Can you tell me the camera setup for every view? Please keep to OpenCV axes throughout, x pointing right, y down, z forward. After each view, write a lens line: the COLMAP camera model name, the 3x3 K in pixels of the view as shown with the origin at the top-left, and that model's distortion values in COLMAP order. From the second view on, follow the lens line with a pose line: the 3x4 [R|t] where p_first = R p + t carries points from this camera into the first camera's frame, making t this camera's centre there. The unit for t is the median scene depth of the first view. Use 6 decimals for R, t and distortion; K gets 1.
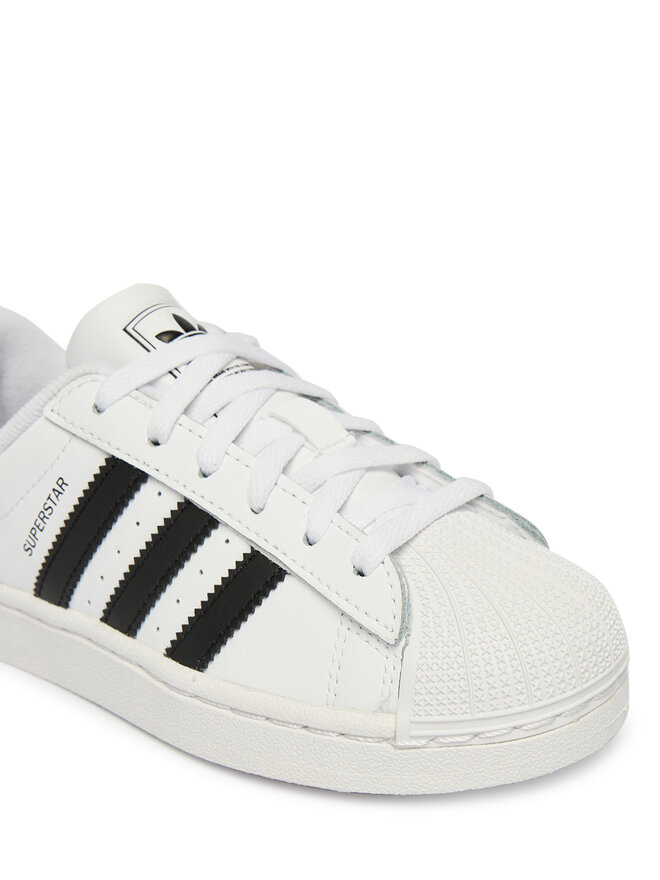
lens RADIAL K [[1243.1, 0, 327.6], [0, 1243.1, 446.3], [0, 0, 1]] dist [-0.030047, 0.000000]
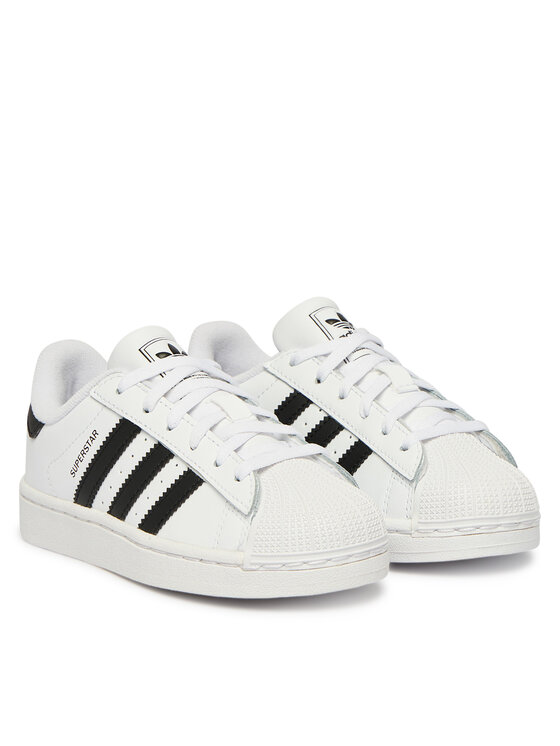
lens RADIAL K [[2174.7, 0, 280.7], [0, 2174.7, 372.5], [0, 0, 1]] dist [0.165918, 0.000000]
pose [[0.978677, 0.071632, -0.192513, 0.655171], [-0.099983, 0.984827, -0.141843, 0.370105], [0.179431, 0.158067, 0.970989, -2.036739]]
